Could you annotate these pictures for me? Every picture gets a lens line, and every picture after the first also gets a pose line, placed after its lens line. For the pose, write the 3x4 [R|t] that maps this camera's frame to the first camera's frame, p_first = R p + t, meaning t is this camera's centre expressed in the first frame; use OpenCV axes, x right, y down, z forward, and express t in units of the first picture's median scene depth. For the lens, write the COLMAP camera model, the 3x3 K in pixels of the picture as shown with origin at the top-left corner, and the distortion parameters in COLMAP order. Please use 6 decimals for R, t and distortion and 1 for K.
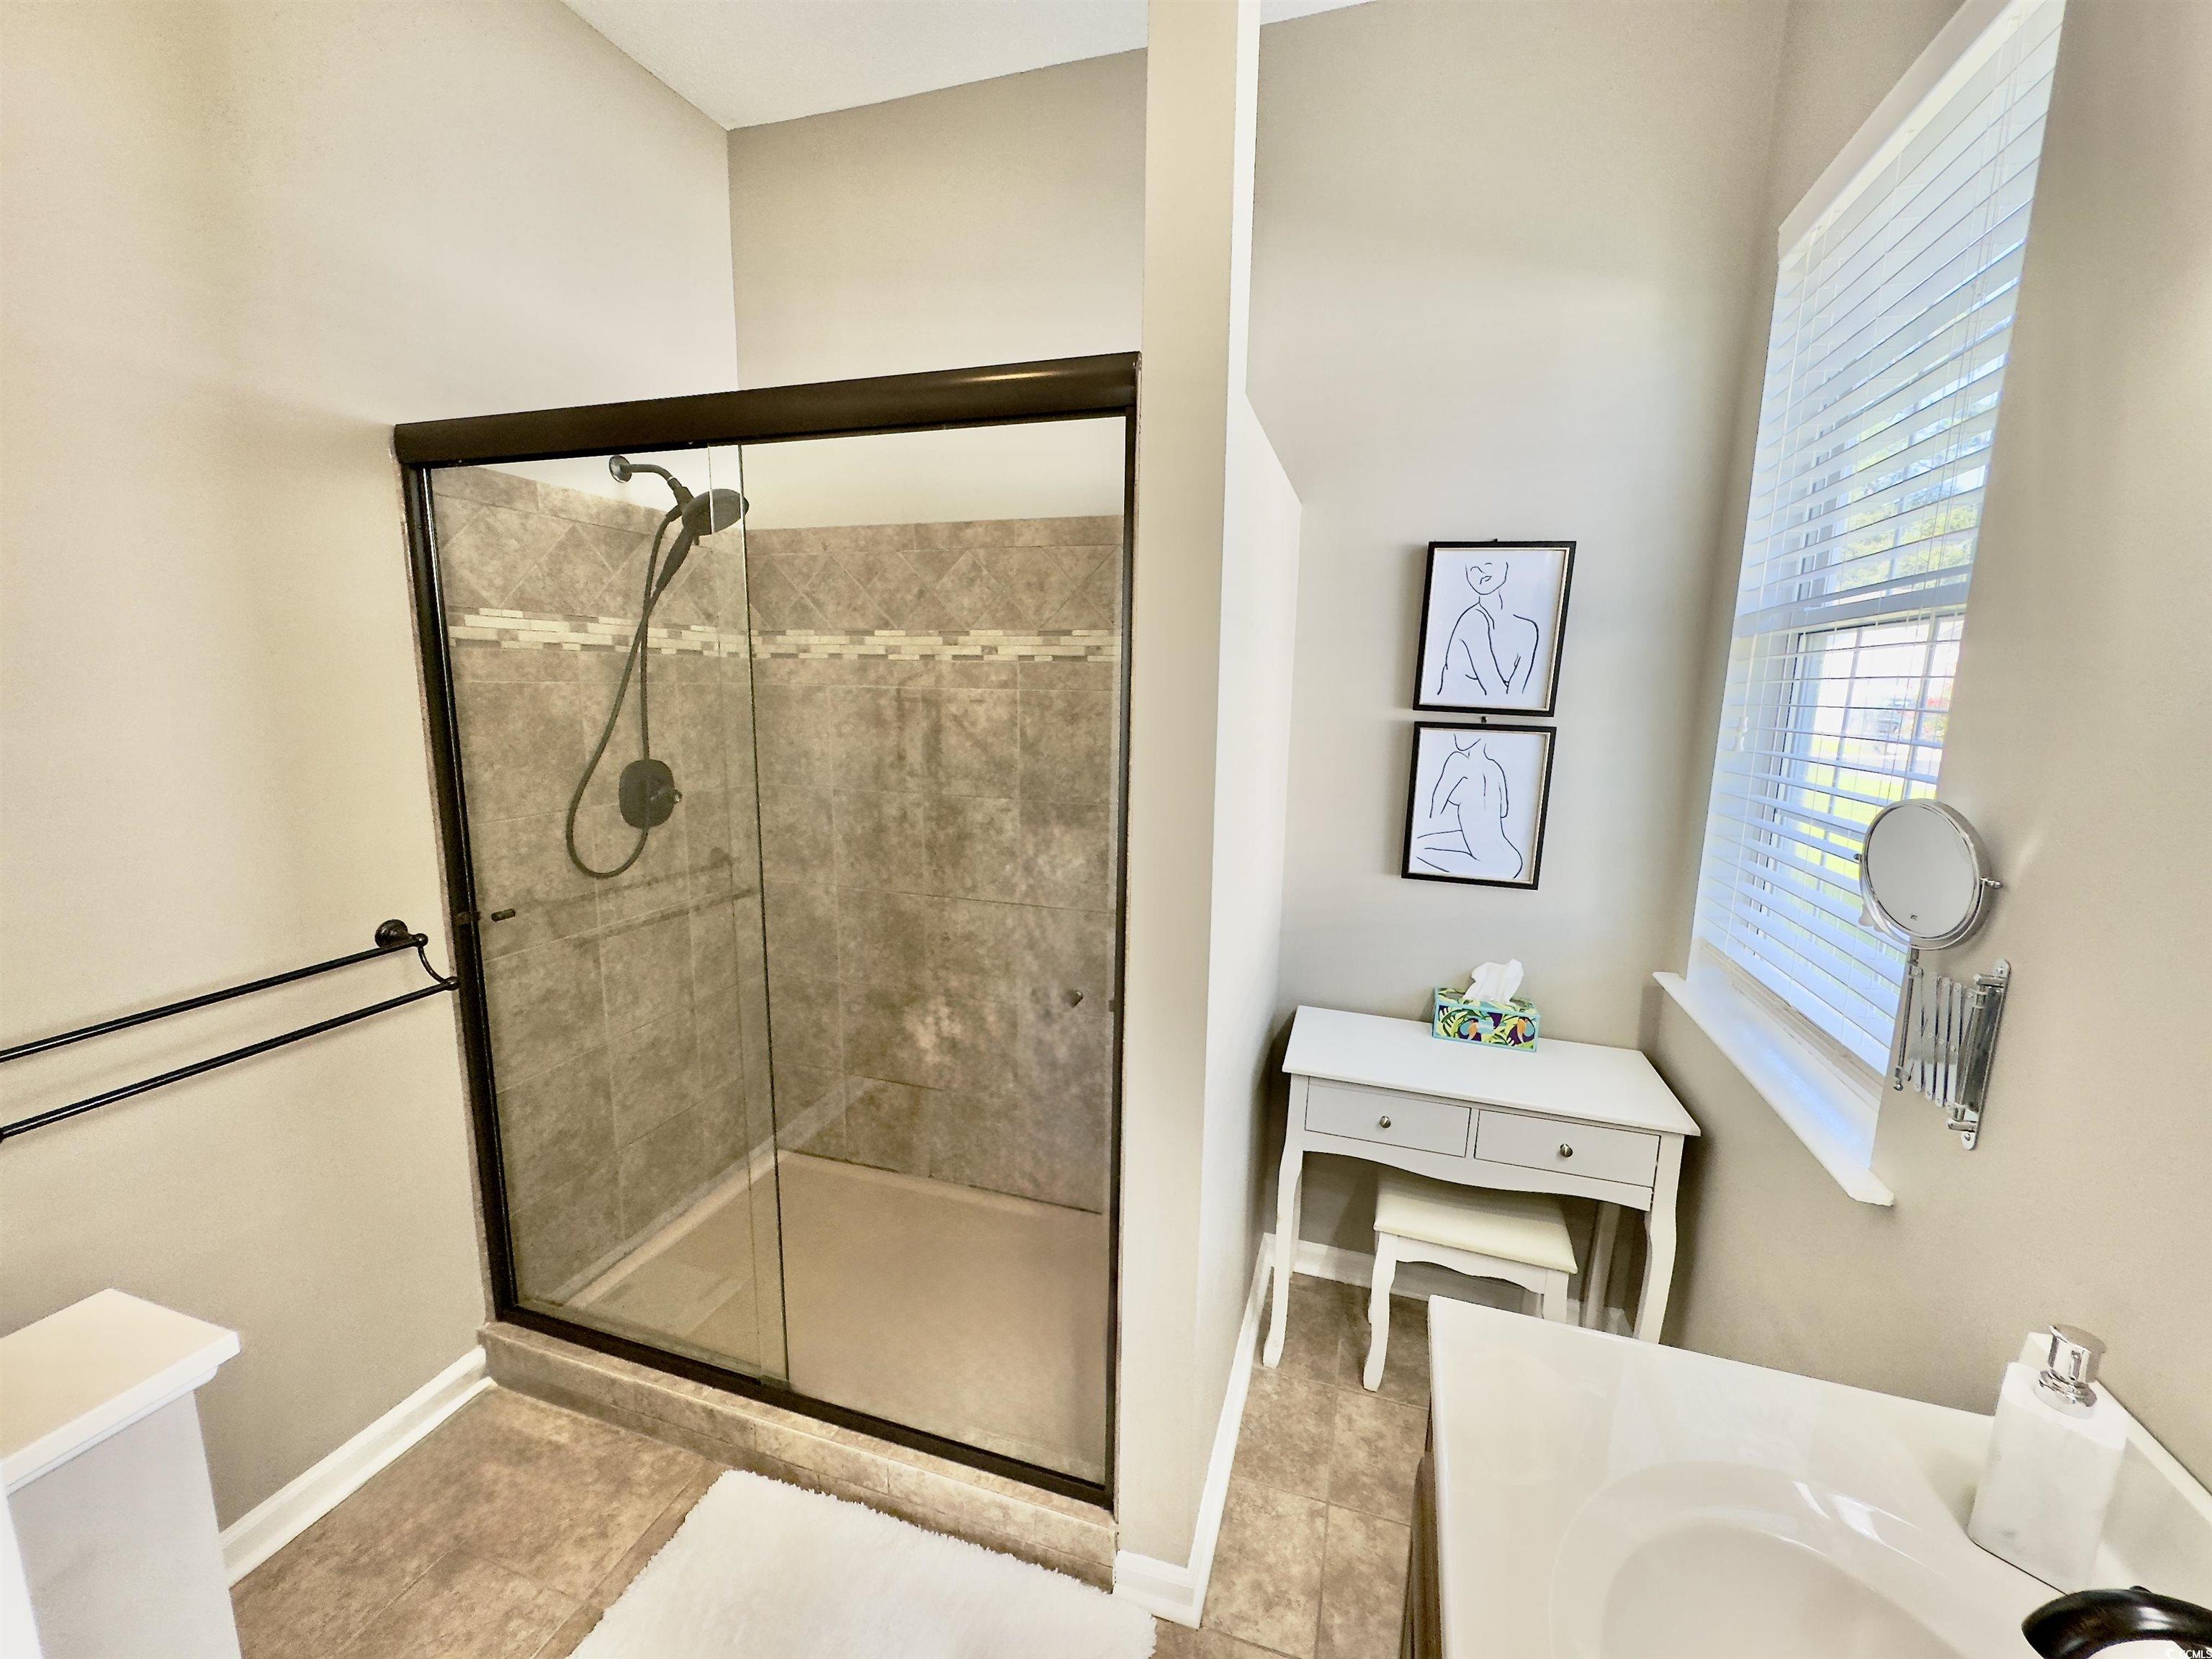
lens RADIAL K [[883.8, 0, 1106.0], [0, 883.8, 829.5], [0, 0, 1]] dist [-0.003594, 0.000889]
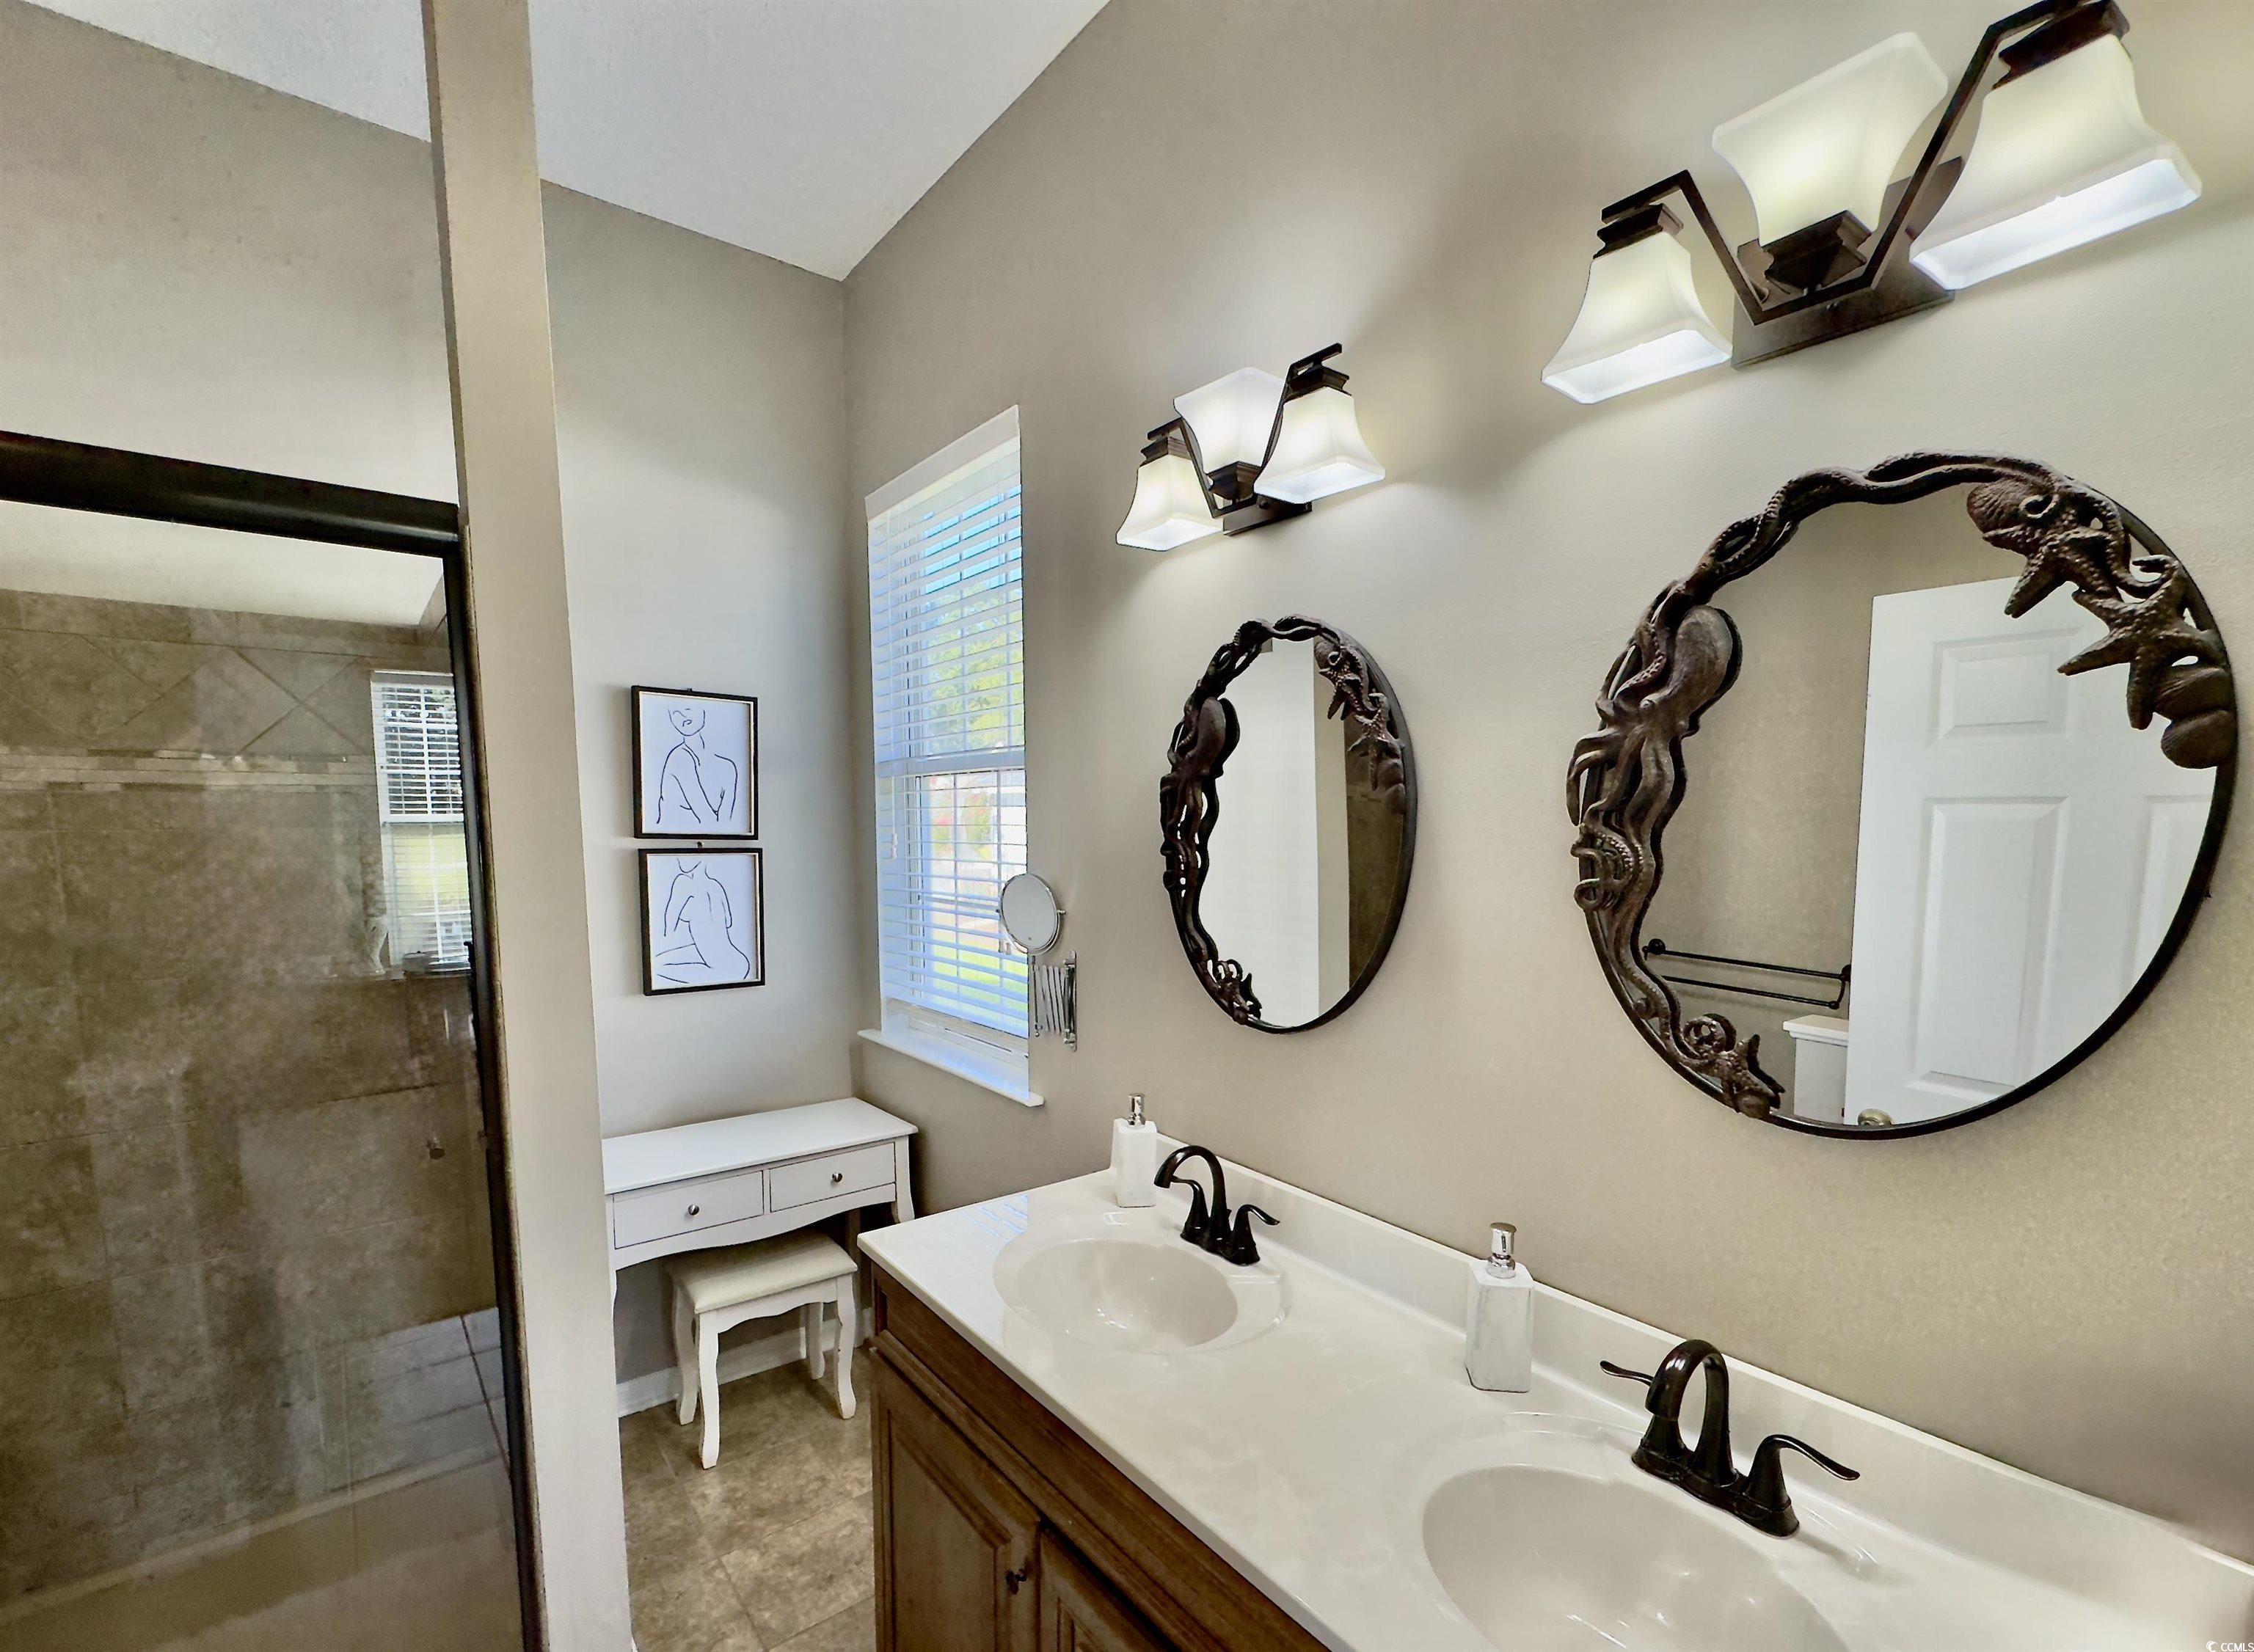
lens RADIAL K [[984.1, 0, 1130.6], [0, 984.1, 930.9], [0, 0, 1]] dist [-0.013380, -0.000294]
pose [[0.553527, -0.110187, 0.825510, -0.329681], [0.145692, 0.988736, 0.034283, 0.023442], [-0.819989, 0.101294, 0.563345, -0.158243]]
